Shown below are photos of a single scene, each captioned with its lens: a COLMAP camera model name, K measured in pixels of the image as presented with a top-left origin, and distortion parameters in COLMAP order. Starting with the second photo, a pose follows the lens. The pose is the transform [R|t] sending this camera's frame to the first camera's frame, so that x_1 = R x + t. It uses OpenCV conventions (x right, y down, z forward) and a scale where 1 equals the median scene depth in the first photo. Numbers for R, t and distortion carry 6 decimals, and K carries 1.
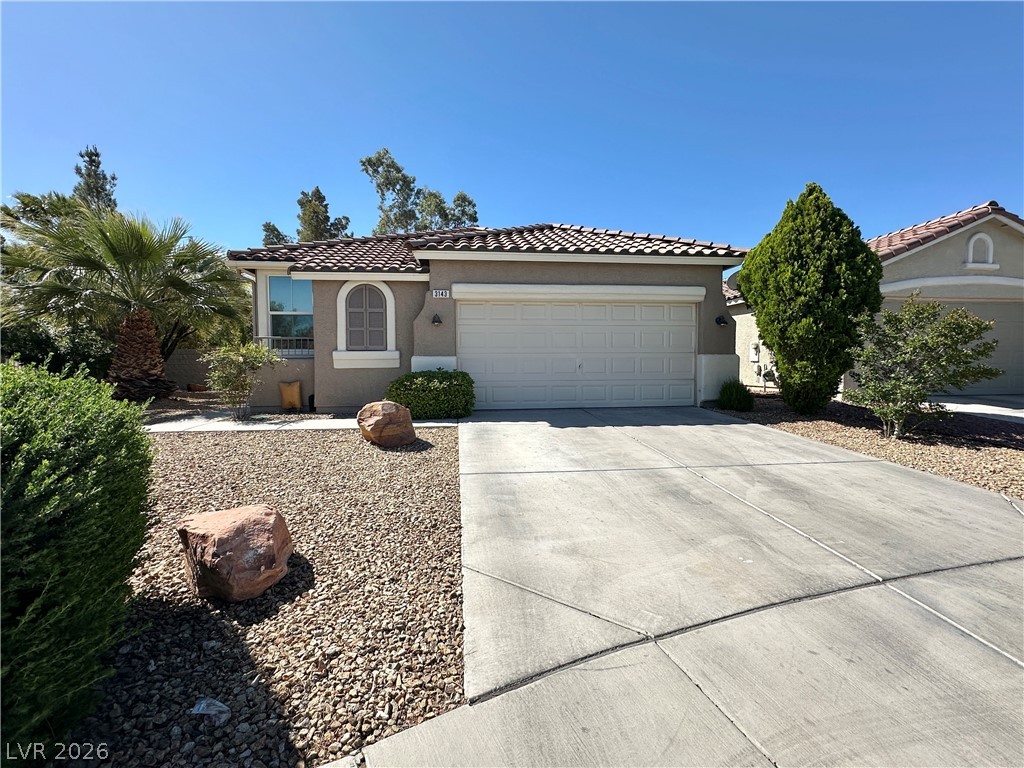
lens RADIAL K [[453.5, 0, 511.9], [0, 453.5, 386.3], [0, 0, 1]] dist [-0.004110, 0.000724]
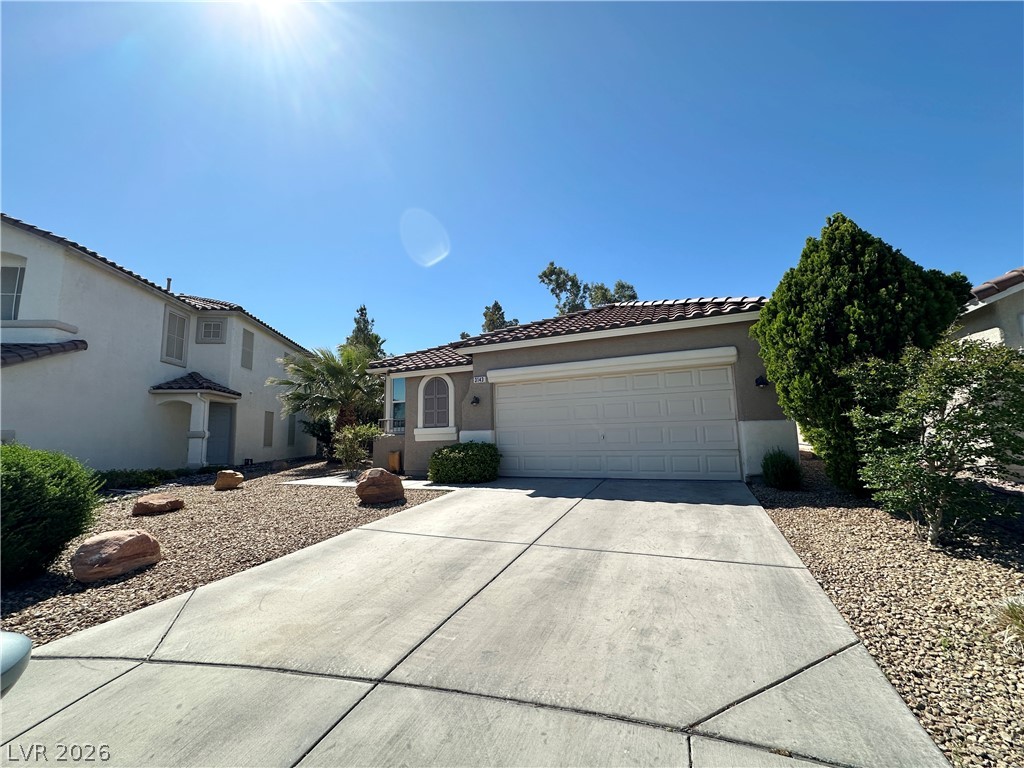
lens RADIAL K [[407.1, 0, 512.3], [0, 407.1, 380.6], [0, 0, 1]] dist [-0.000980, 0.000003]
pose [[0.863279, -0.083437, -0.497783, 0.462281], [-0.004314, 0.984986, -0.172582, -0.010196], [0.504709, 0.151134, 0.849957, 0.101558]]
